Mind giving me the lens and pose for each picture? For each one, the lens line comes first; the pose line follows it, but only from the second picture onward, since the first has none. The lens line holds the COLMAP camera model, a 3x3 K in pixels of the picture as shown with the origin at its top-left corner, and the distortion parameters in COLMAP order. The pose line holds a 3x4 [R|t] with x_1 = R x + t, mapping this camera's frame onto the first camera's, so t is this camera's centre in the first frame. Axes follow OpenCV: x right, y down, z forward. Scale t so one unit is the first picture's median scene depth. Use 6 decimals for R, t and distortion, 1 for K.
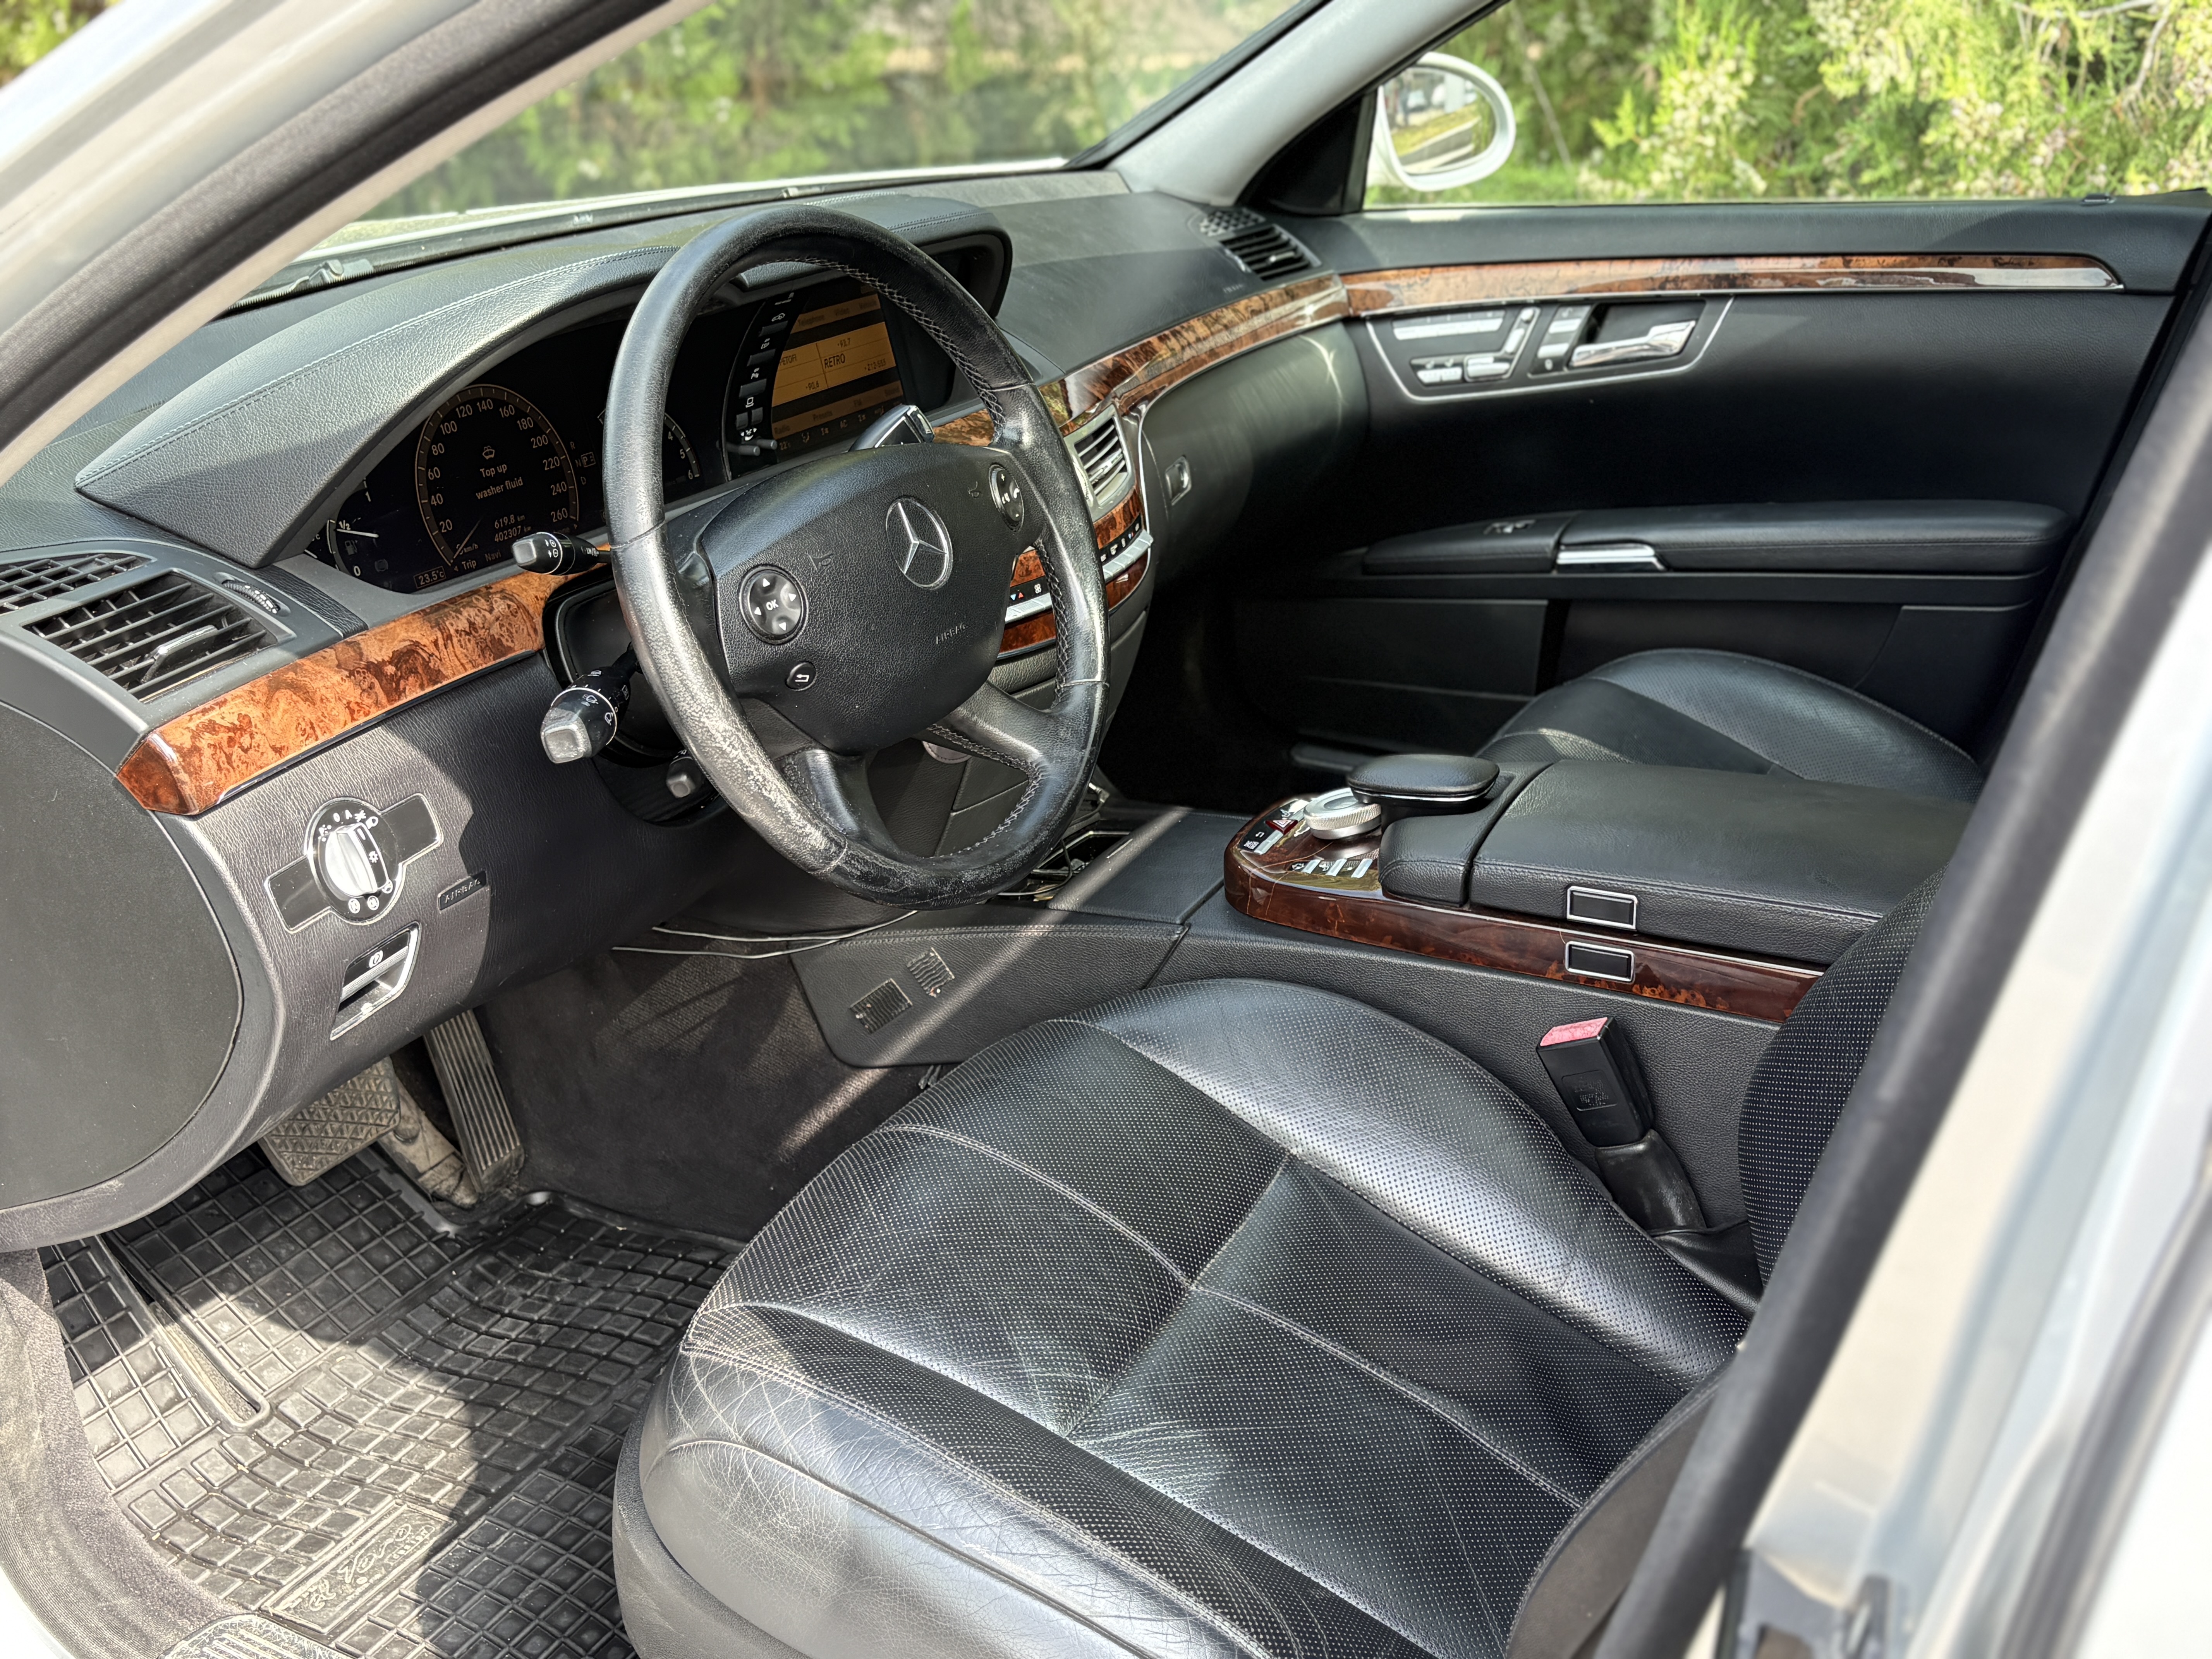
lens RADIAL K [[2206.1, 0, 1106.0], [0, 2206.1, 829.5], [0, 0, 1]] dist [0.024214, 0.022038]
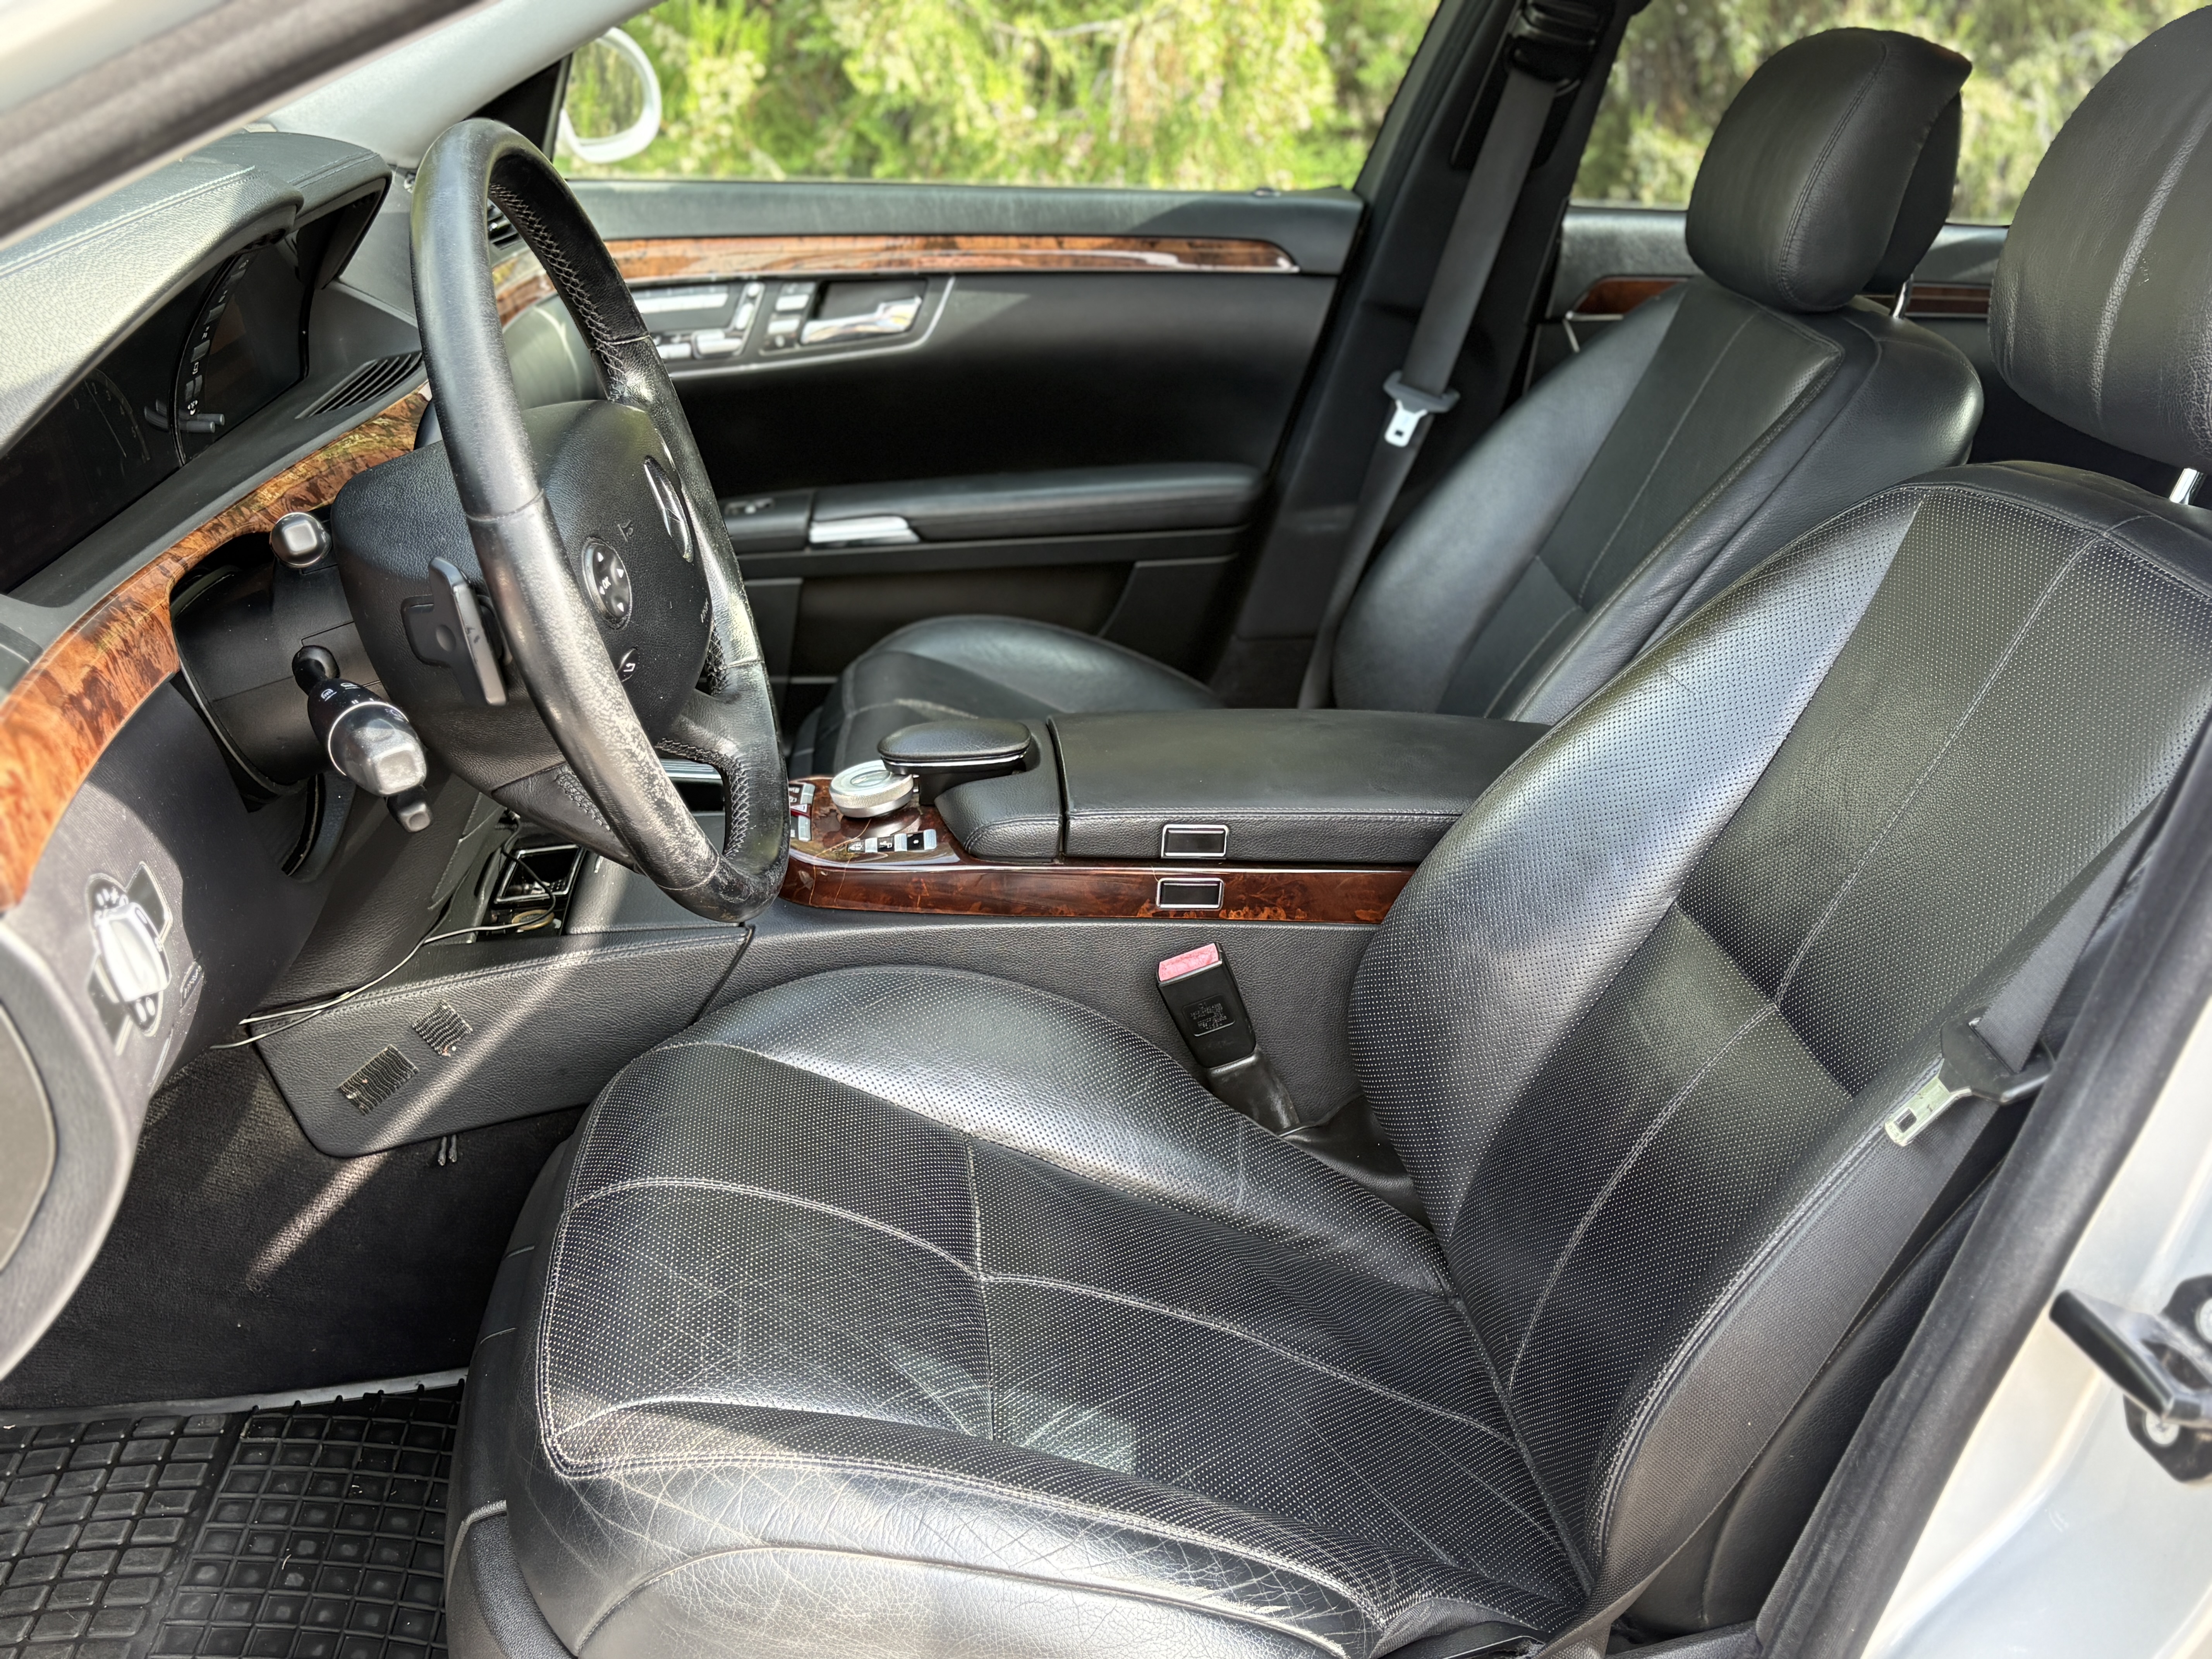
lens RADIAL K [[2204.3, 0, 1106.0], [0, 2204.3, 829.5], [0, 0, 1]] dist [0.110288, -0.258194]
pose [[0.831219, -0.122516, 0.542278, -0.249805], [0.126126, 0.991539, 0.030688, -0.004940], [-0.541450, 0.042887, 0.839638, 0.094887]]
